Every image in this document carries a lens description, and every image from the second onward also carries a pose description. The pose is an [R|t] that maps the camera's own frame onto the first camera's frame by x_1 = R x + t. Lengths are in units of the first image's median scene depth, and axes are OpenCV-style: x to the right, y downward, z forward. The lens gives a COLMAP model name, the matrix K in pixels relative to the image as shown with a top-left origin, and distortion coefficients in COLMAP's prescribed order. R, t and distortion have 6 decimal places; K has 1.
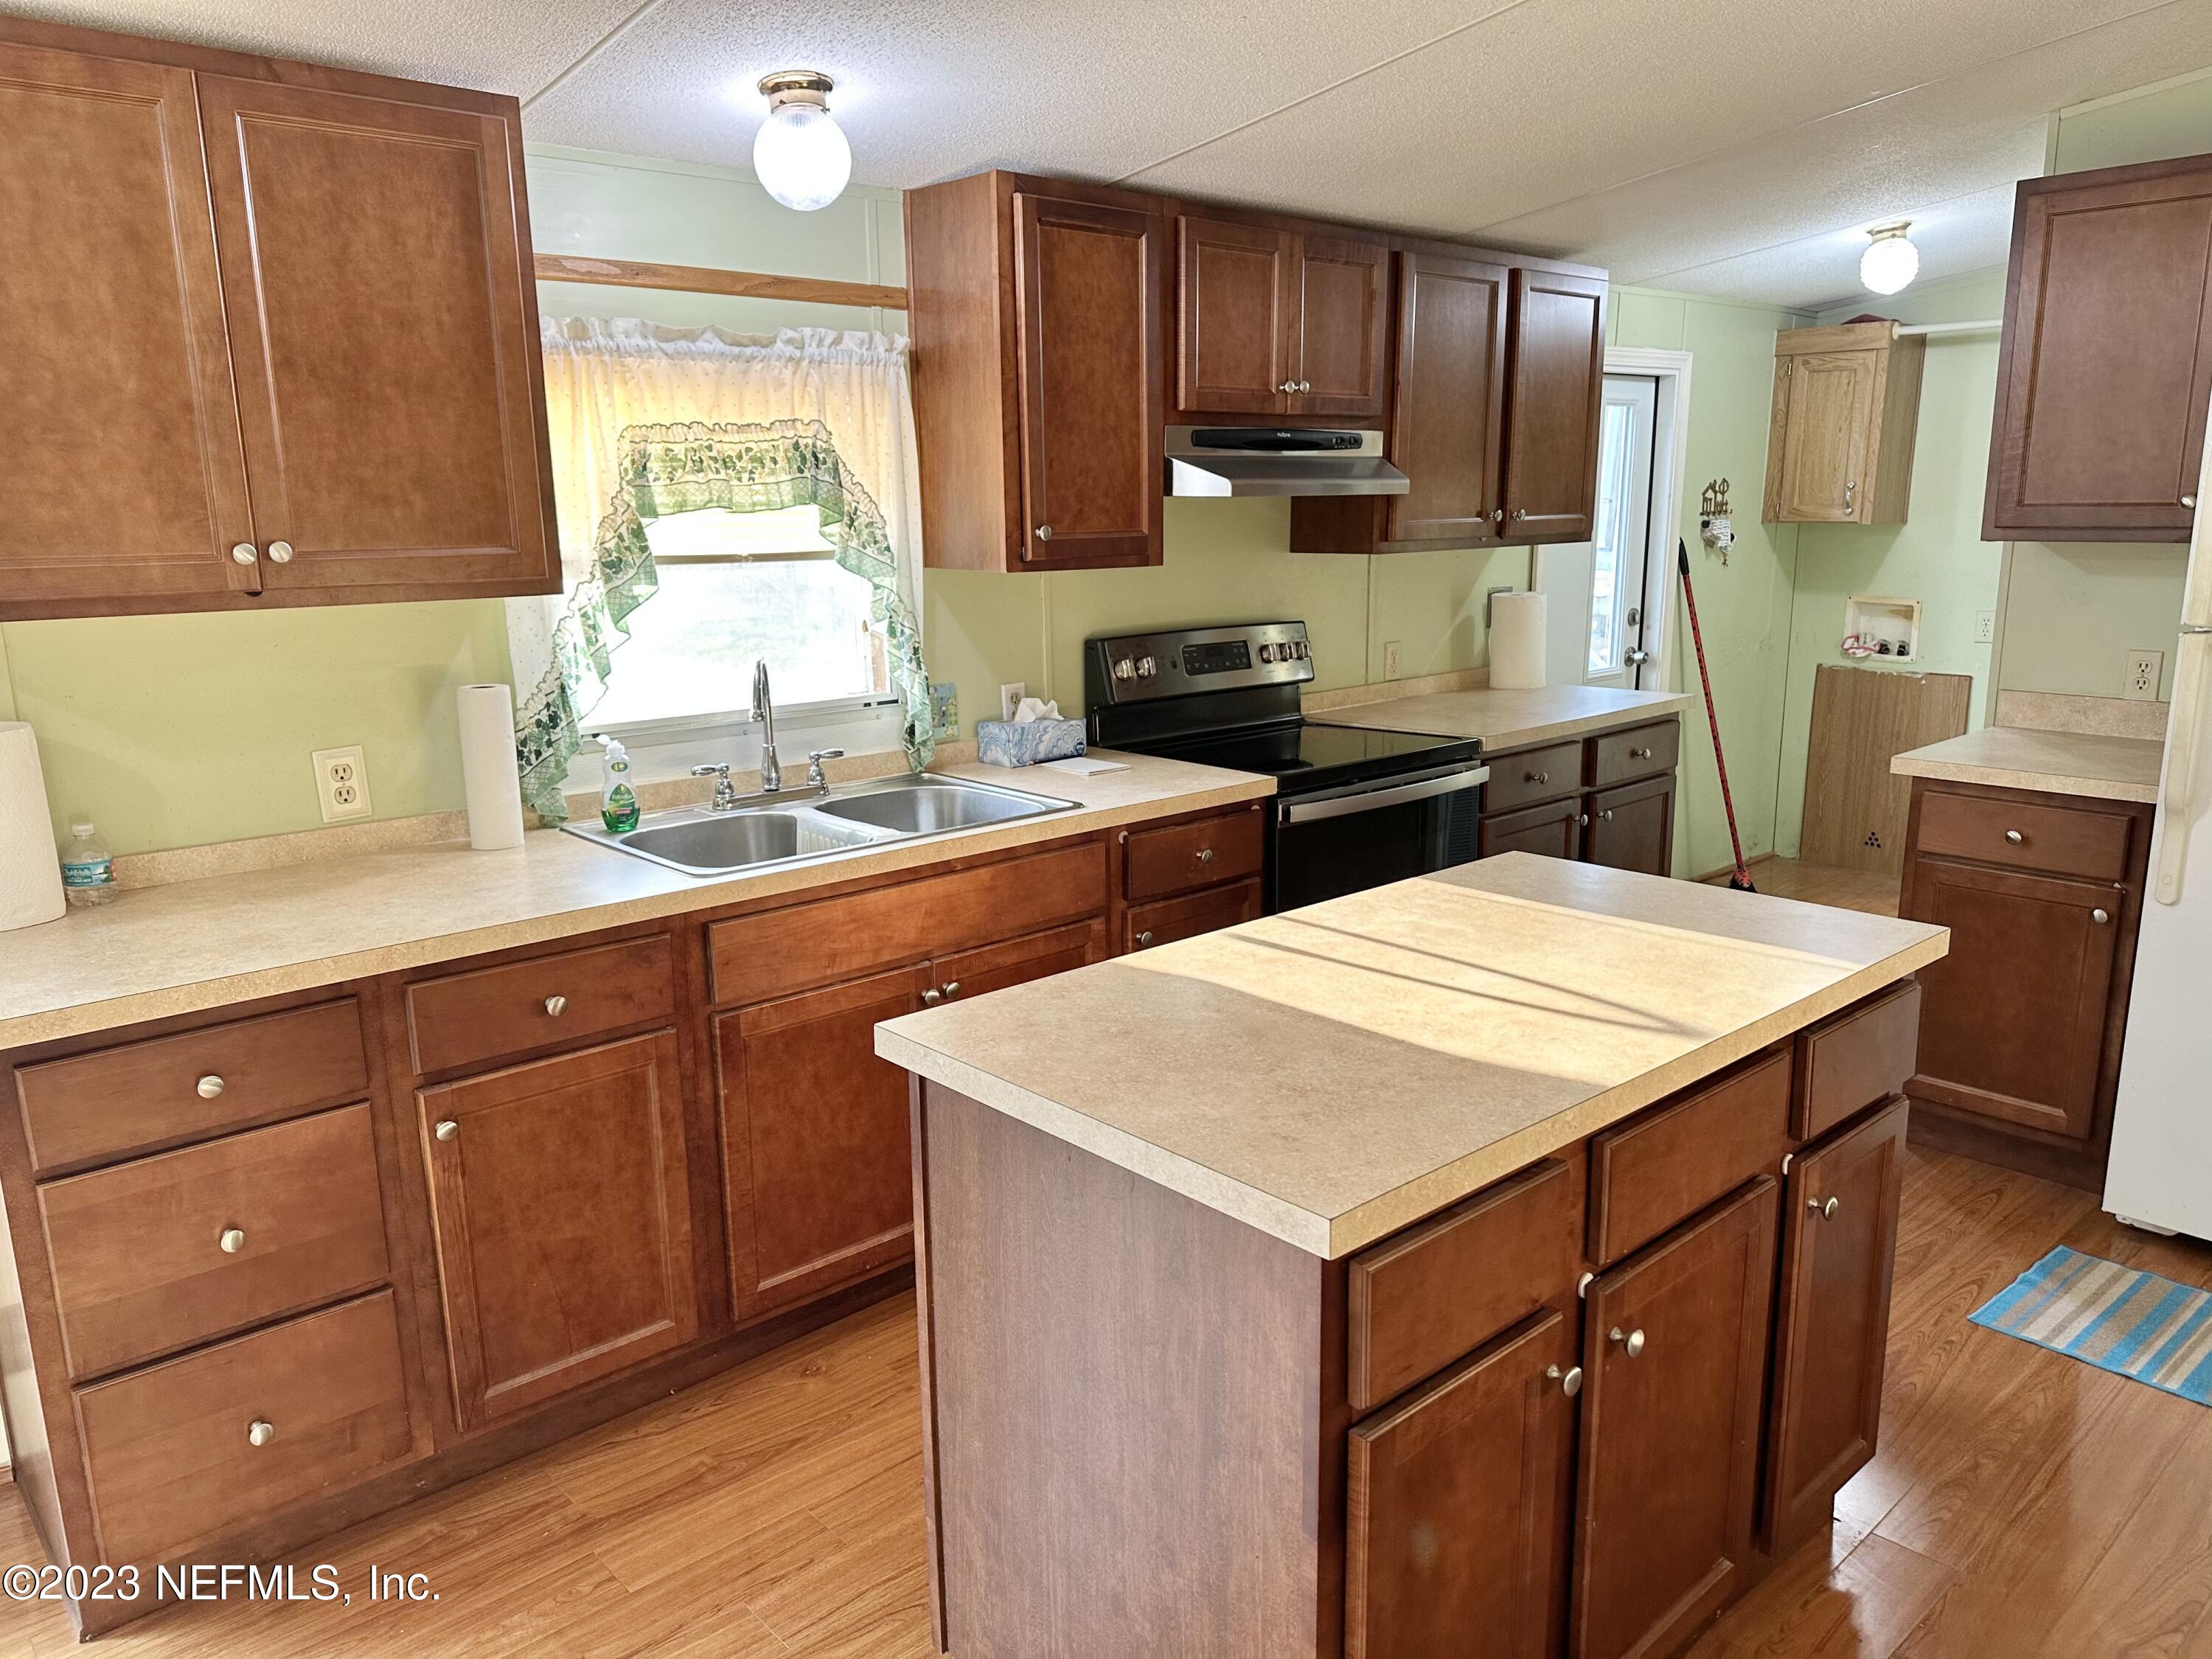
lens RADIAL K [[1569.1, 0, 1070.8], [0, 1569.1, 833.5], [0, 0, 1]] dist [0.052370, -0.123941]
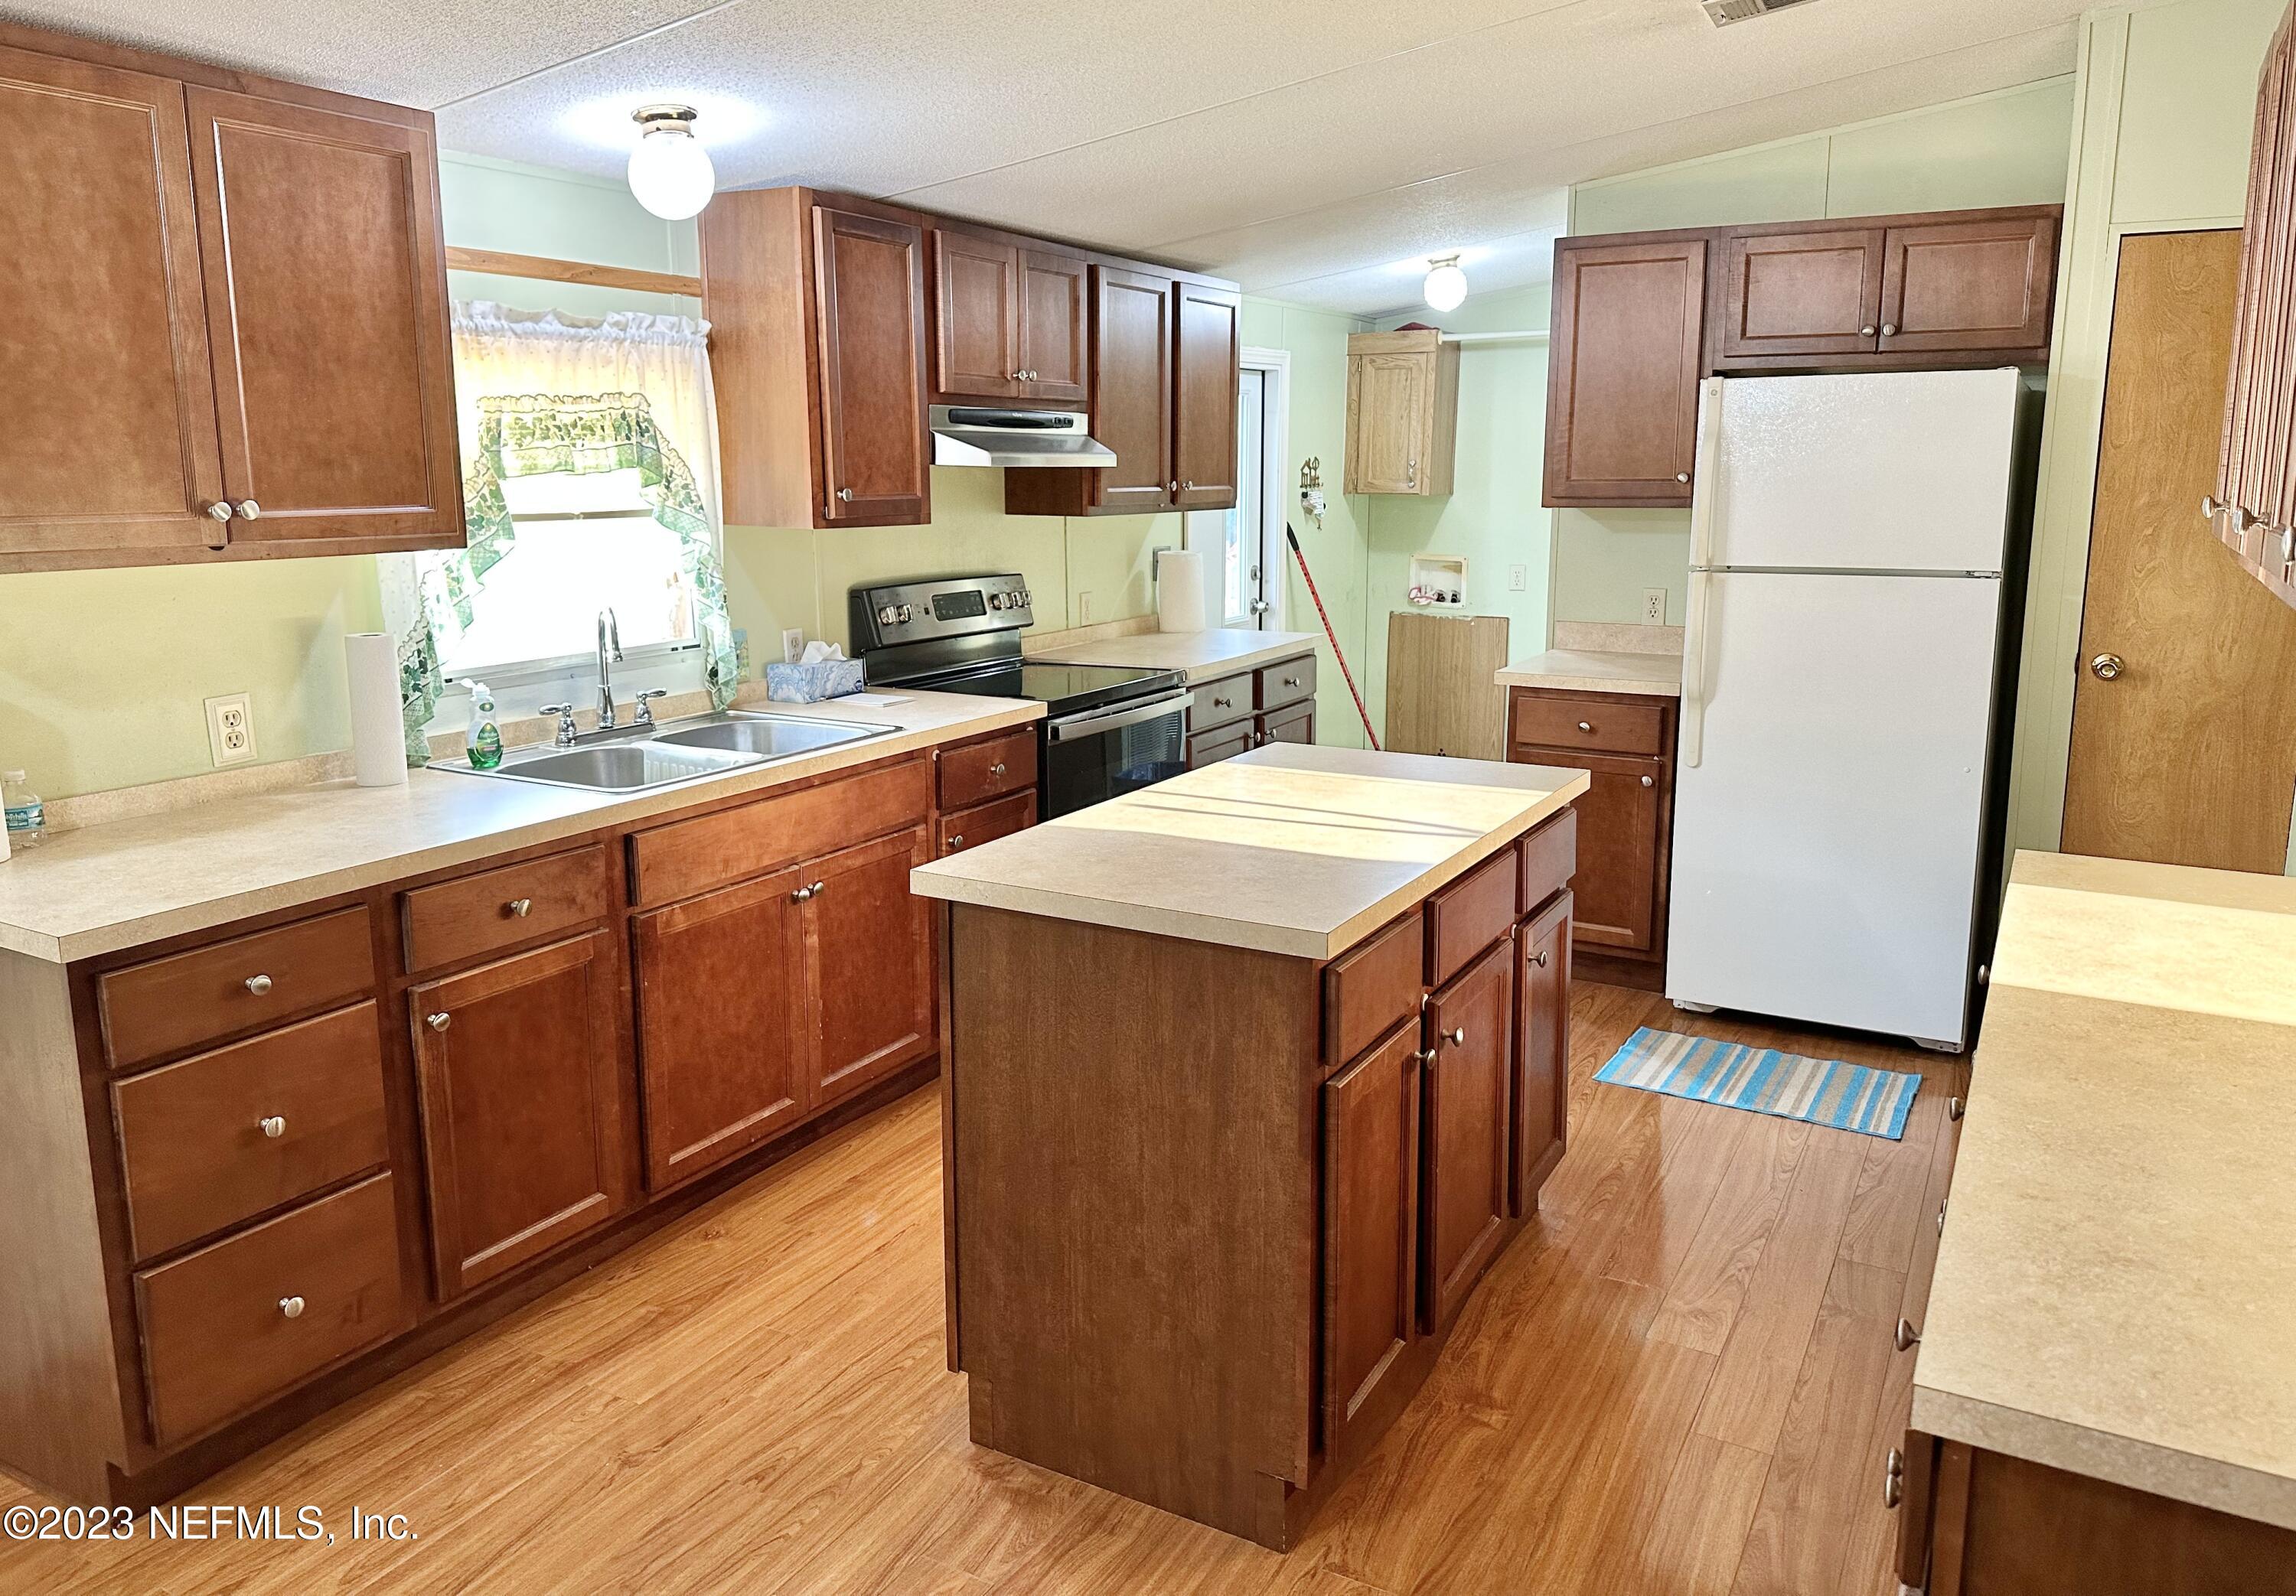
lens RADIAL K [[1581.3, 0, 1193.1], [0, 1581.3, 715.8], [0, 0, 1]] dist [0.004260, -0.094099]
pose [[0.940723, -0.038216, 0.337017, -0.188237], [0.055749, 0.997540, -0.042498, 0.035198], [-0.334564, 0.058767, 0.940539, -0.173943]]
